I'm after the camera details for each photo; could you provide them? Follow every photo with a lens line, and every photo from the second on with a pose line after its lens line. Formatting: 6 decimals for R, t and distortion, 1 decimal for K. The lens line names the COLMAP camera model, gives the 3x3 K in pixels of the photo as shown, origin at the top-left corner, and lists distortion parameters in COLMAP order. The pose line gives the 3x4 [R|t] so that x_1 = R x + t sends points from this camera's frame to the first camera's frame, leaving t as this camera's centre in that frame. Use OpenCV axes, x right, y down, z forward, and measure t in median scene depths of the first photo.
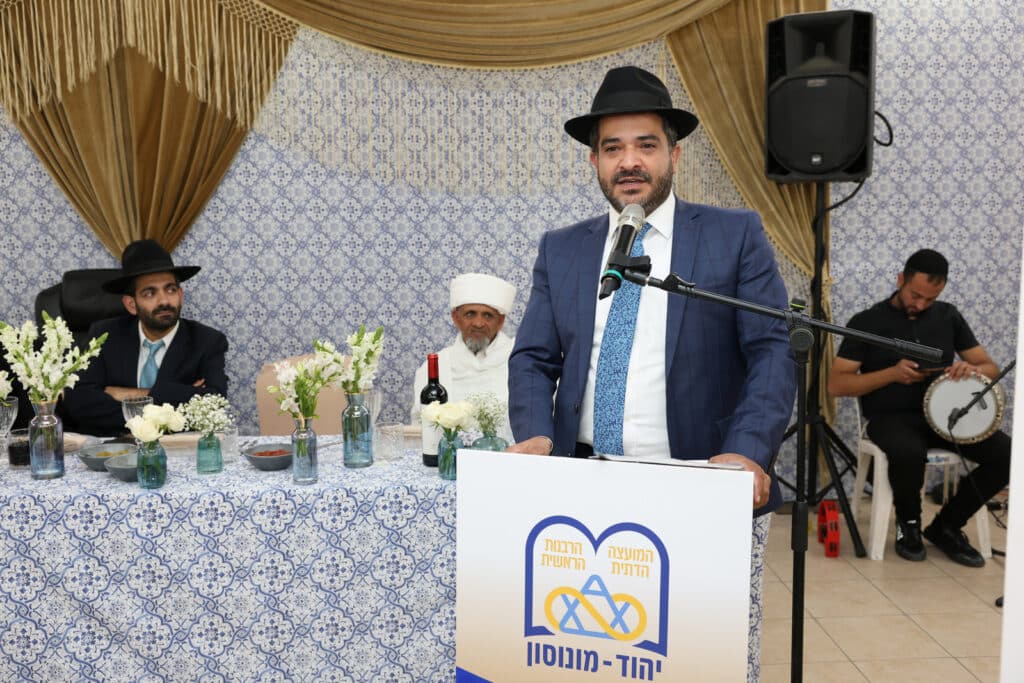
lens RADIAL K [[945.7, 0, 512.0], [0, 945.7, 341.5], [0, 0, 1]] dist [-0.022828, -0.000964]
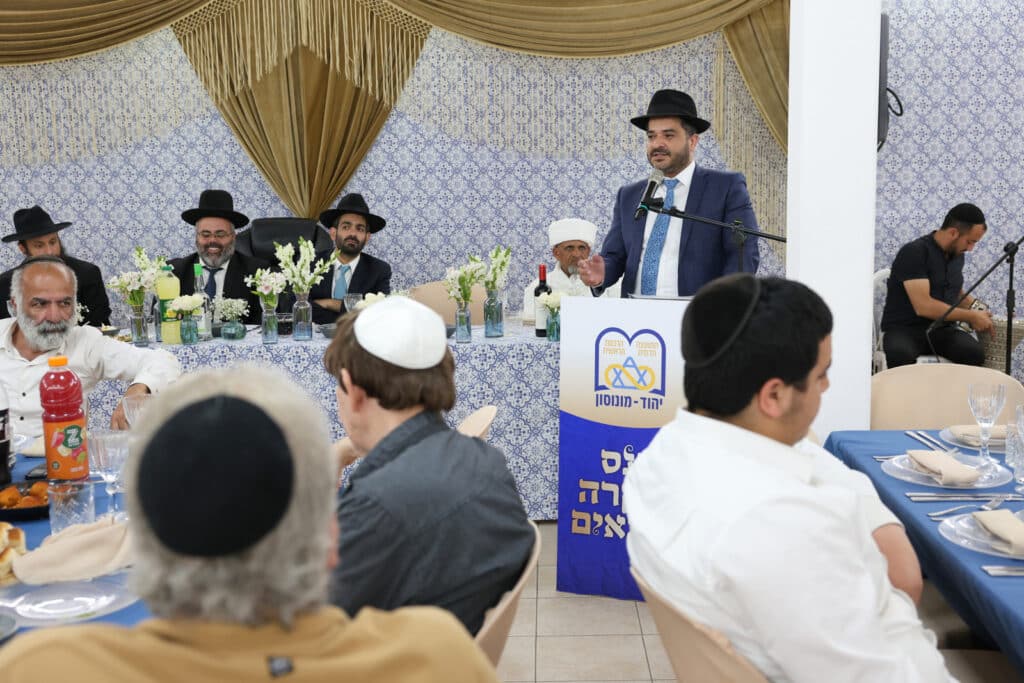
lens RADIAL K [[1177.8, 0, 527.7], [0, 1177.8, 343.1], [0, 0, 1]] dist [0.022256, 0.009877]
pose [[0.997439, 0.003793, -0.071421, 0.019944], [-0.002928, 0.999921, 0.012207, 0.074241], [0.071462, -0.011967, 0.997372, -0.590855]]
